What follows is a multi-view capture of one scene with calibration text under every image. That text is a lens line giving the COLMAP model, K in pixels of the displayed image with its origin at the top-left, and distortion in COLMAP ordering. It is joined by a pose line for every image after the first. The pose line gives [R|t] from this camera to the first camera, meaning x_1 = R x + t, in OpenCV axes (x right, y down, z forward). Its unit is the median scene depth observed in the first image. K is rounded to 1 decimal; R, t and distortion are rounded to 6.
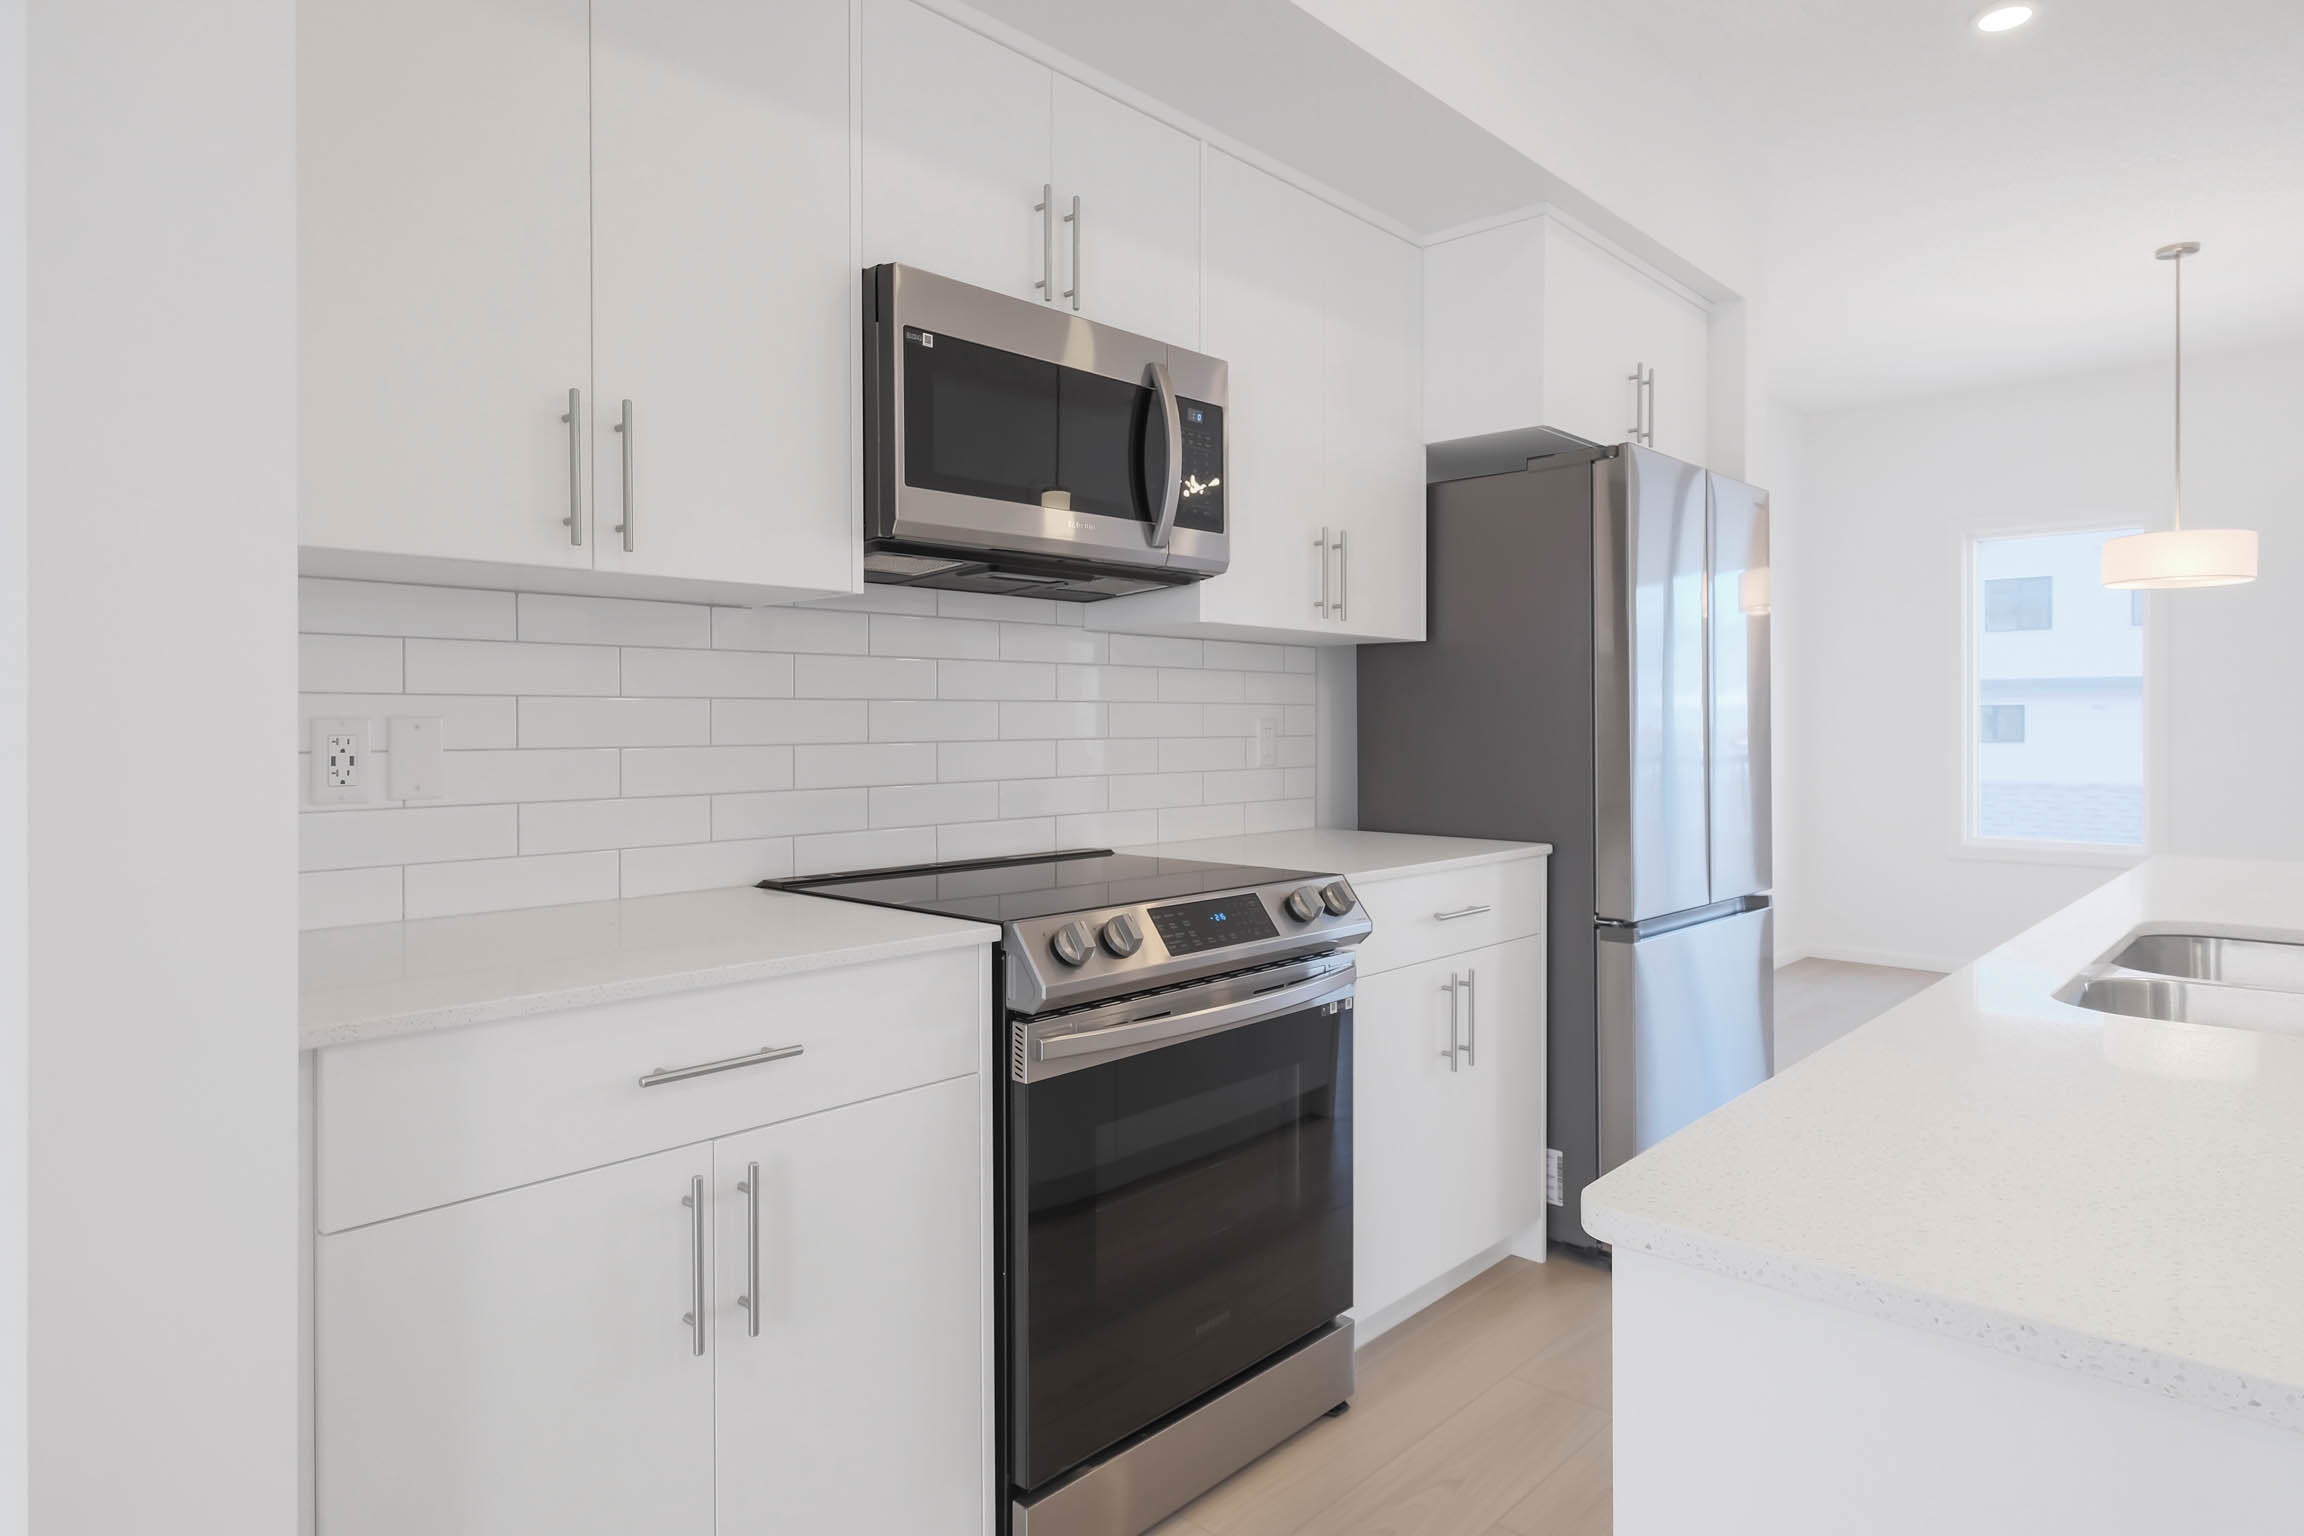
lens RADIAL K [[1264.0, 0, 1133.4], [0, 1264.0, 757.3], [0, 0, 1]] dist [-0.010715, 0.000609]
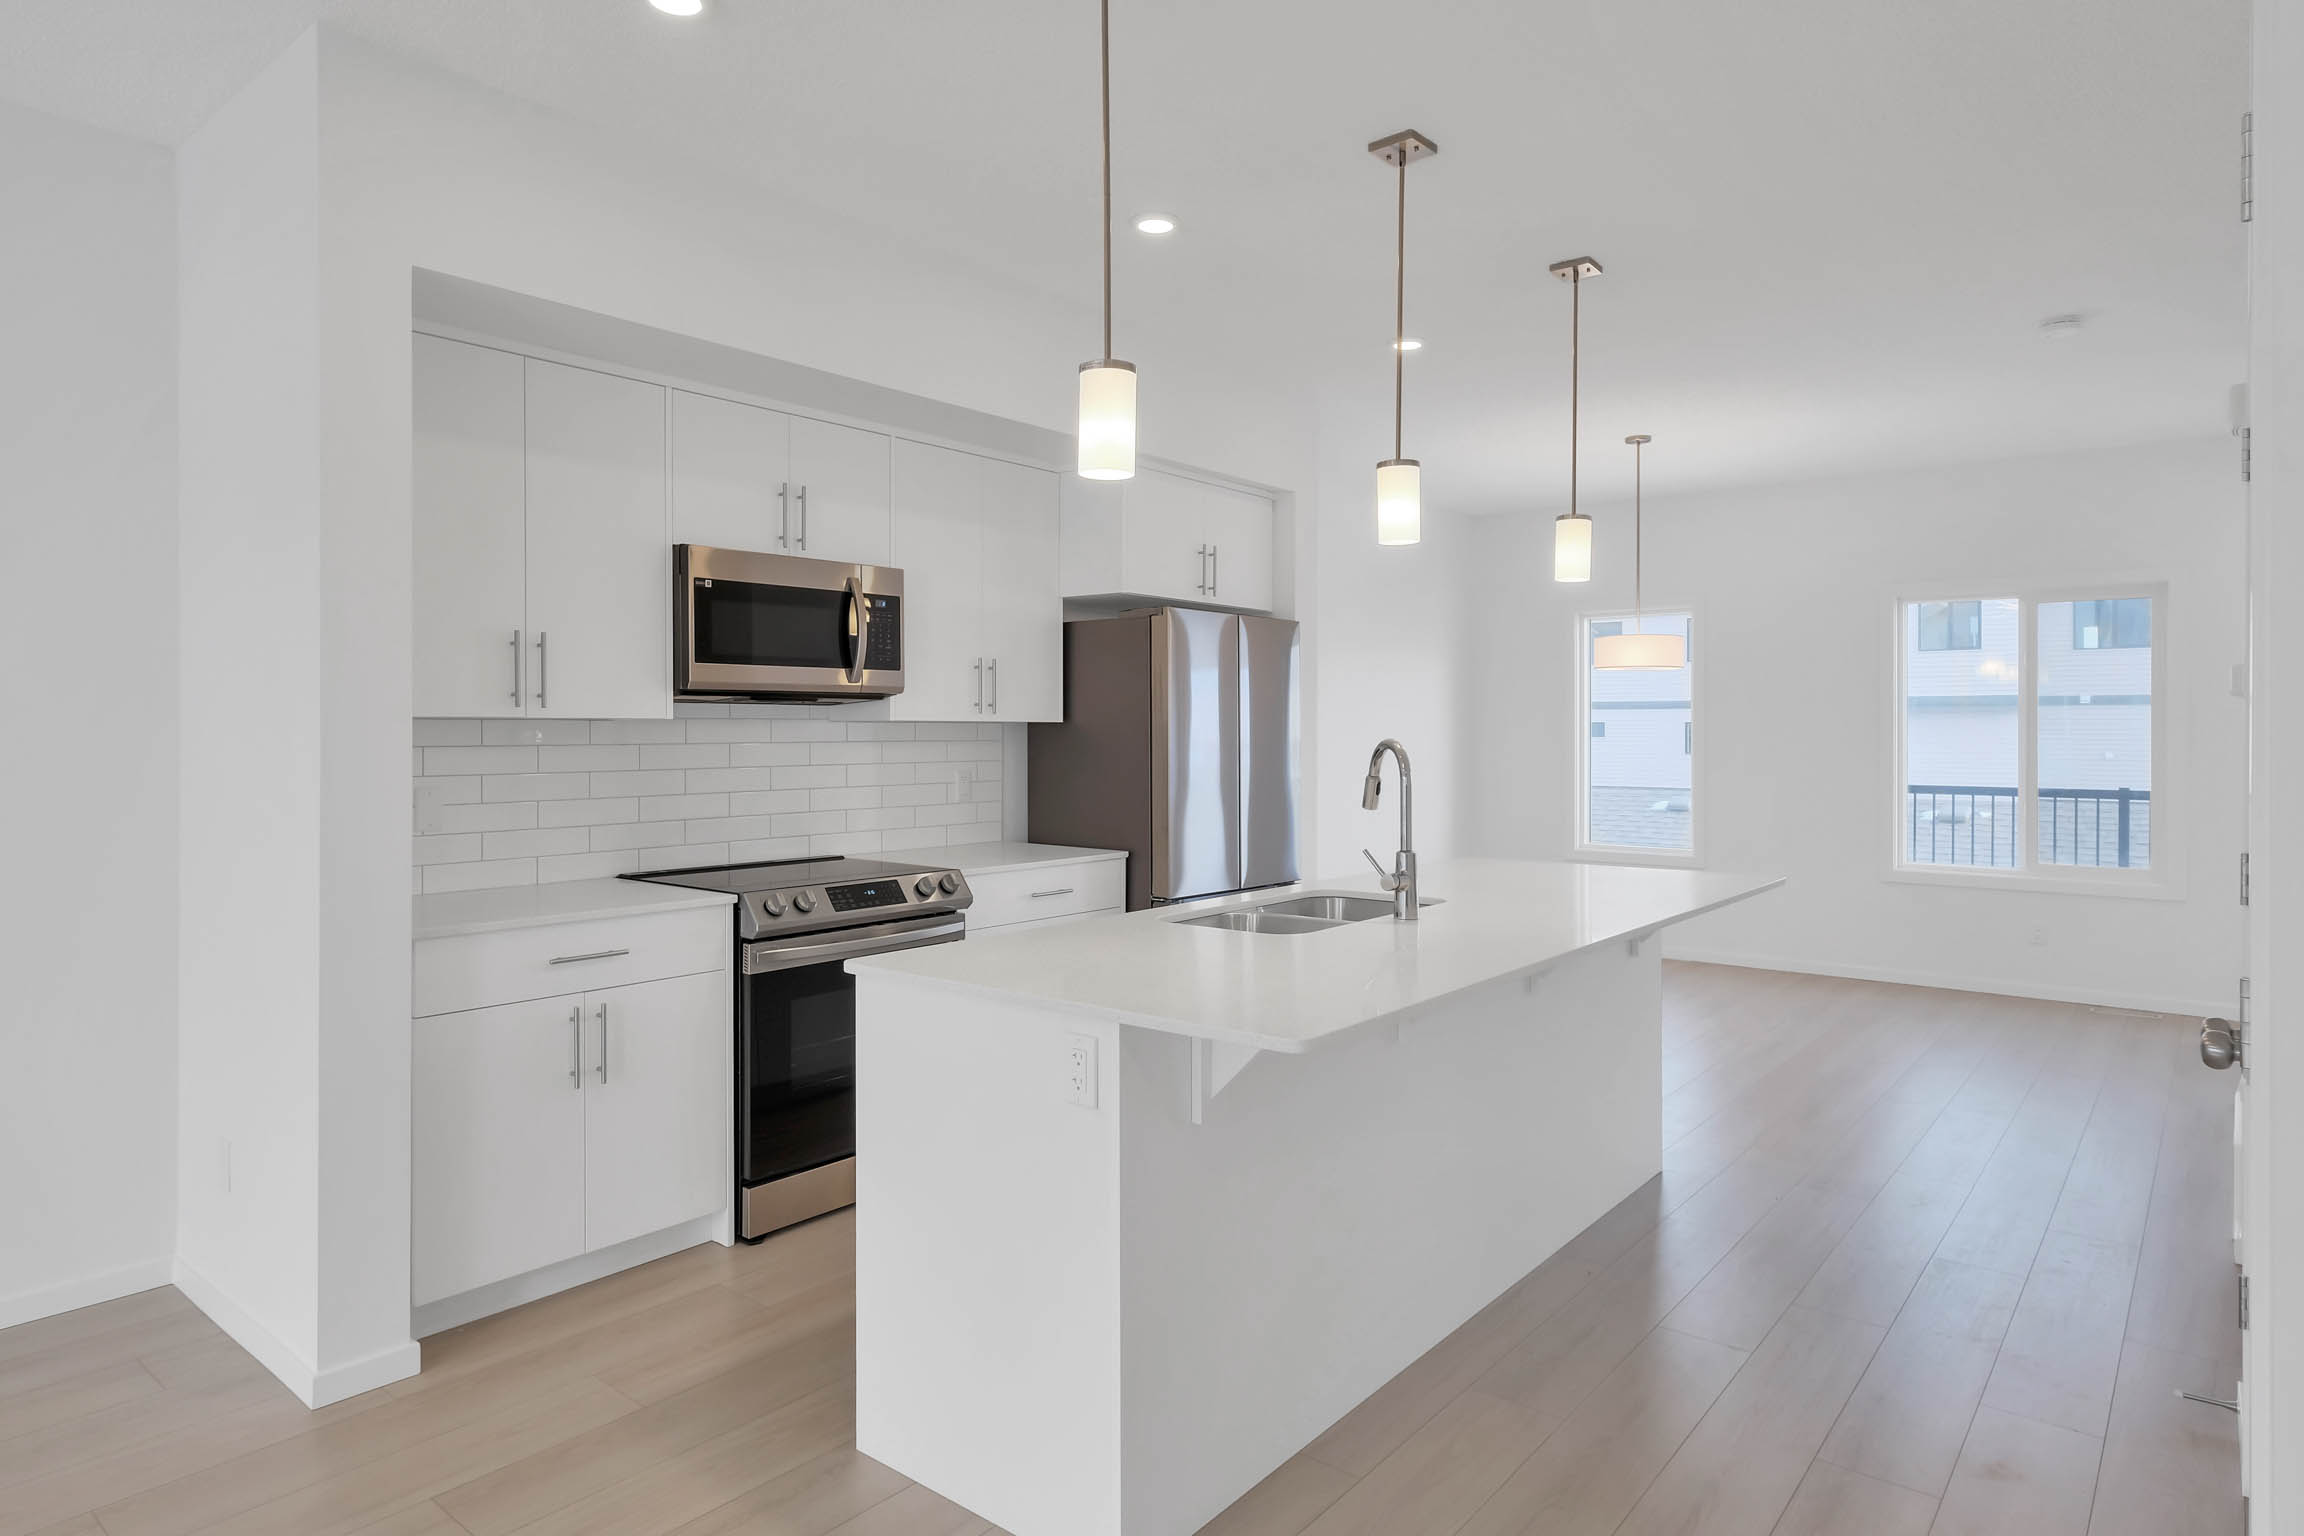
lens RADIAL K [[1264.0, 0, 1138.0], [0, 1264.0, 756.9], [0, 0, 1]] dist [-0.010715, 0.000609]
pose [[0.997654, 0.001991, 0.068427, 0.341919], [-0.001738, 0.999991, -0.003767, -0.067663], [-0.068434, 0.003640, 0.997649, -0.899481]]
